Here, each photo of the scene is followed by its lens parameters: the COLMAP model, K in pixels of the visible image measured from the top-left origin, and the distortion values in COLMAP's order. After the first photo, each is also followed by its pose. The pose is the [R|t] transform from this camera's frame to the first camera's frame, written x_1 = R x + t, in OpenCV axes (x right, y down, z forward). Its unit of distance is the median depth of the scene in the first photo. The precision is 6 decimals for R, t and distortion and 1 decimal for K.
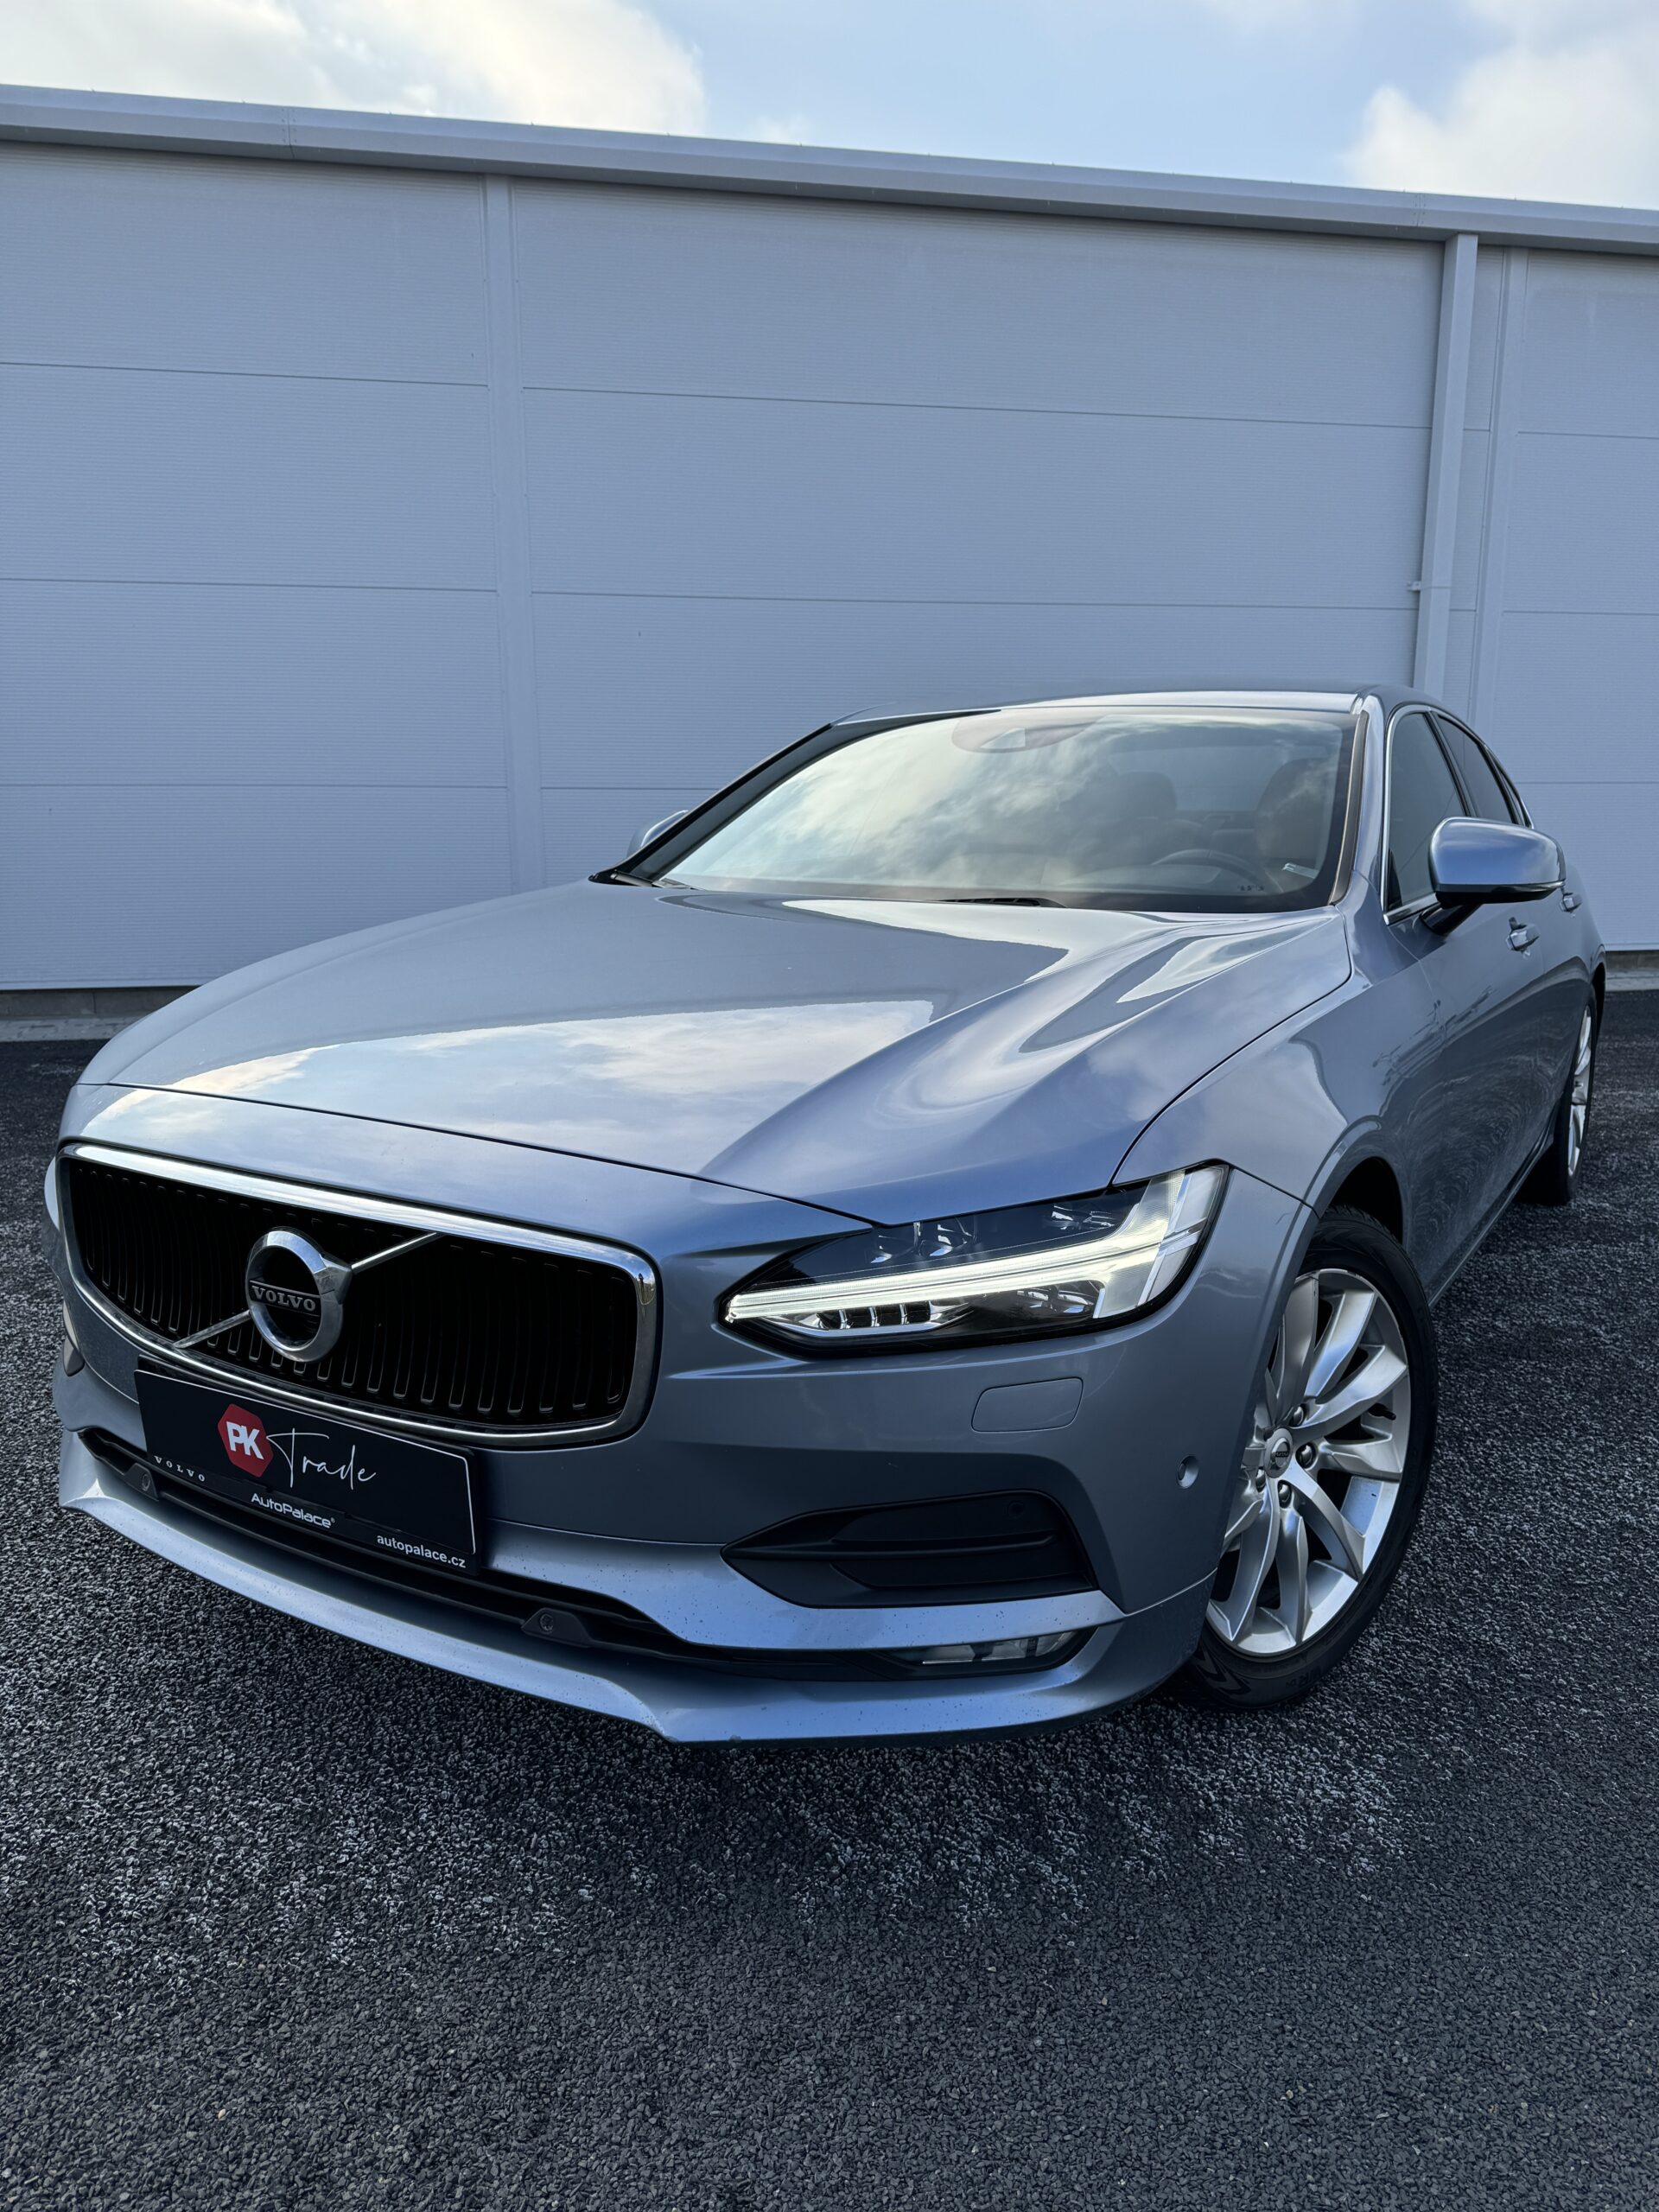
lens RADIAL K [[1569.5, 0, 827.5], [0, 1569.5, 1106.6], [0, 0, 1]] dist [0.022609, -0.019580]
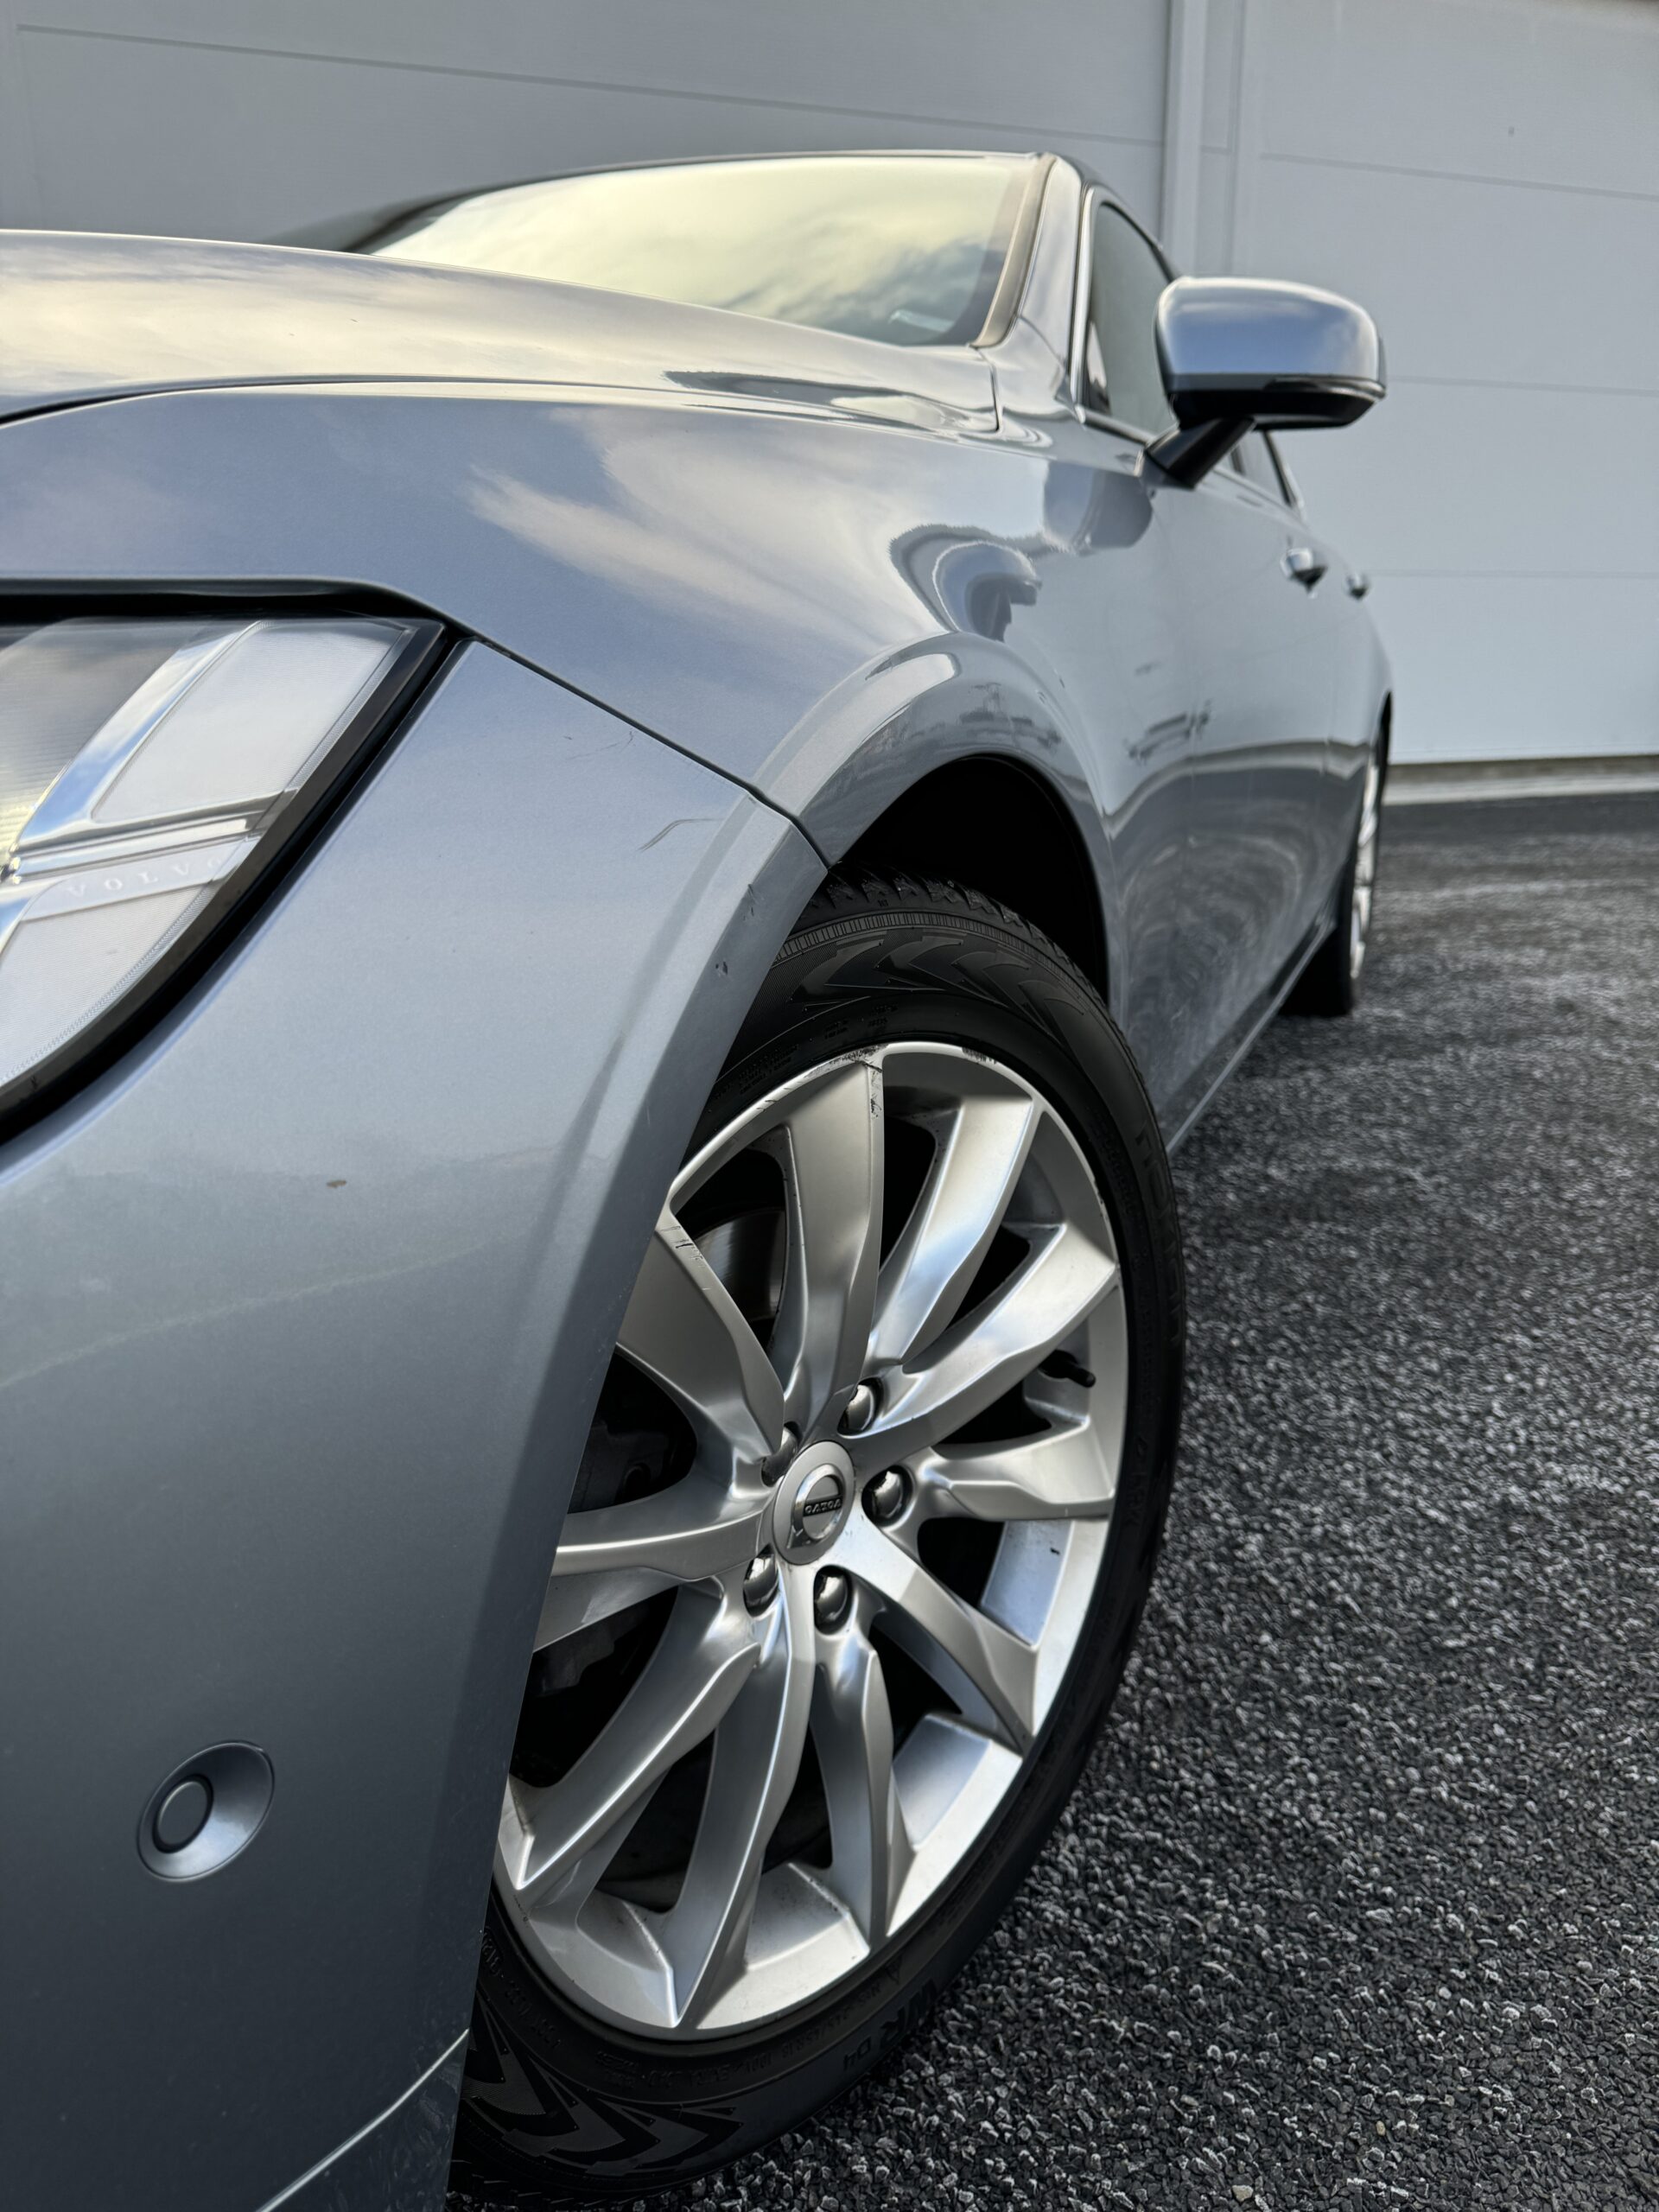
lens RADIAL K [[1569.5, 0, 771.7], [0, 1569.5, 1082.7], [0, 0, 1]] dist [0.022609, -0.019580]
pose [[0.993197, -0.041090, 0.108956, 0.227253], [0.034557, 0.997528, 0.061182, 0.083466], [-0.111201, -0.057001, 0.992162, 0.581398]]
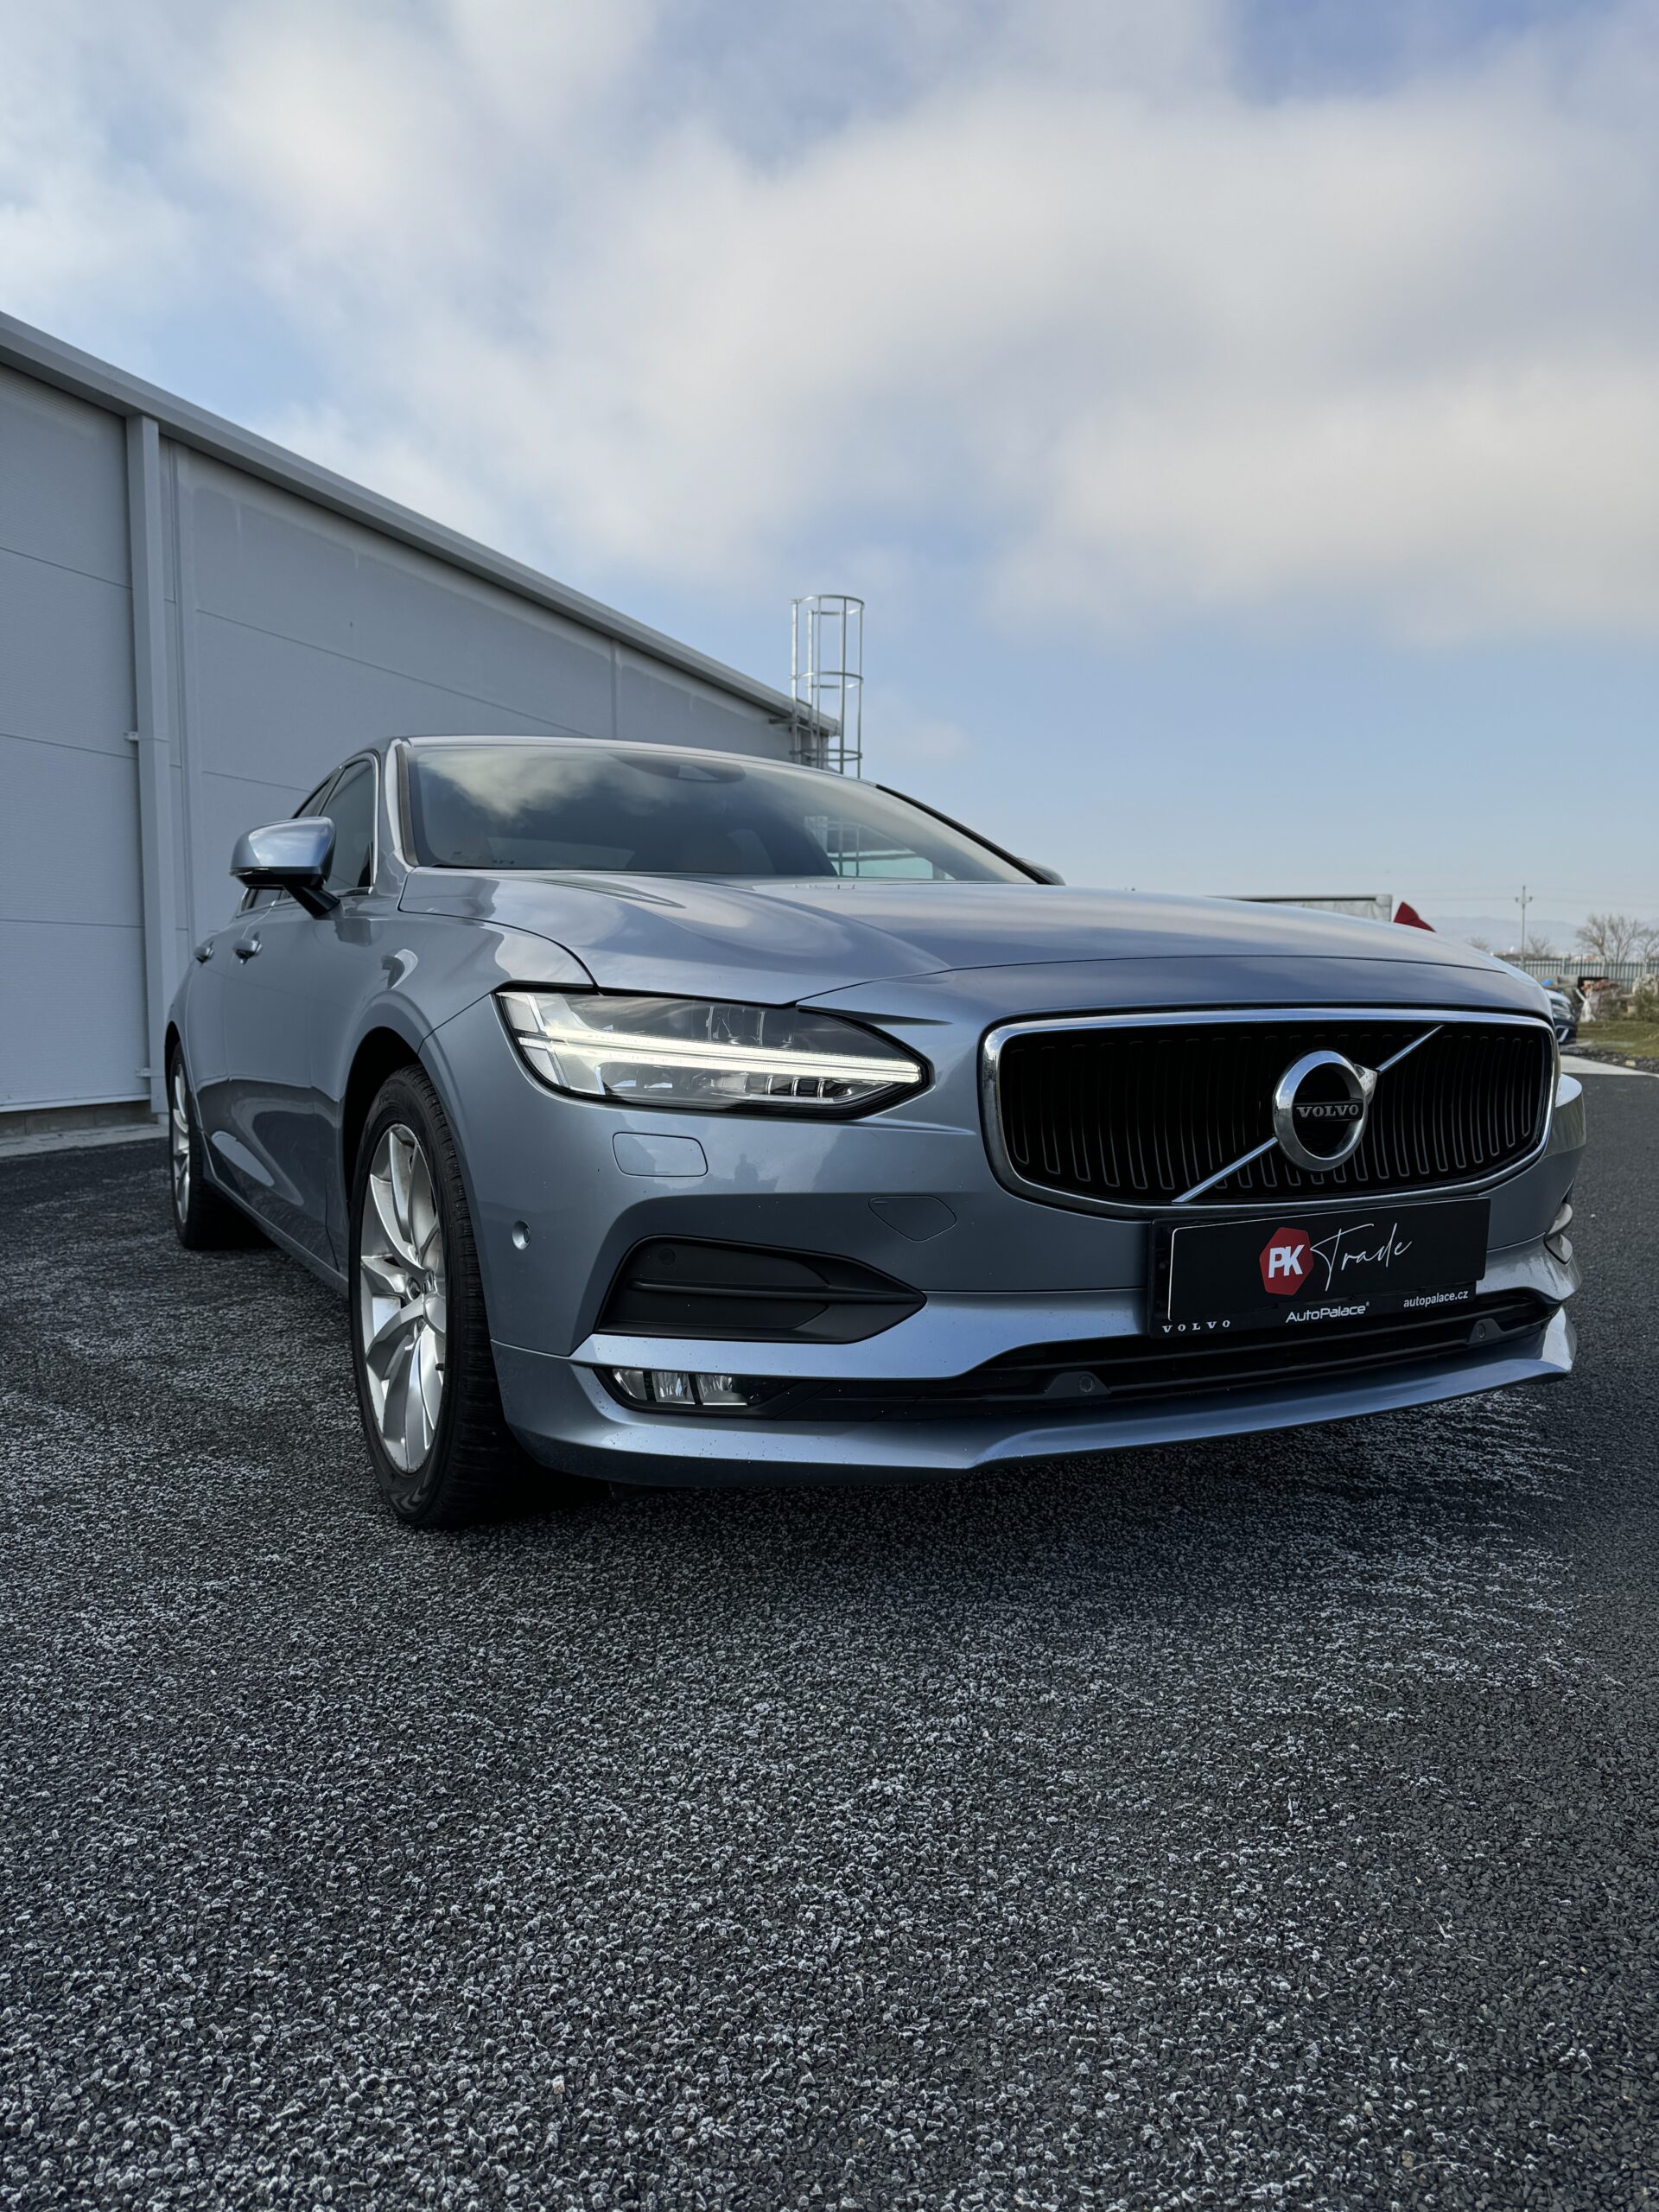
lens RADIAL K [[1569.5, 0, 807.6], [0, 1569.5, 1119.8], [0, 0, 1]] dist [0.022609, -0.019580]
pose [[0.524259, -0.064075, 0.849145, -1.221284], [0.168869, 0.985184, -0.029919, 0.080946], [-0.834647, 0.159079, 0.527312, 0.592191]]
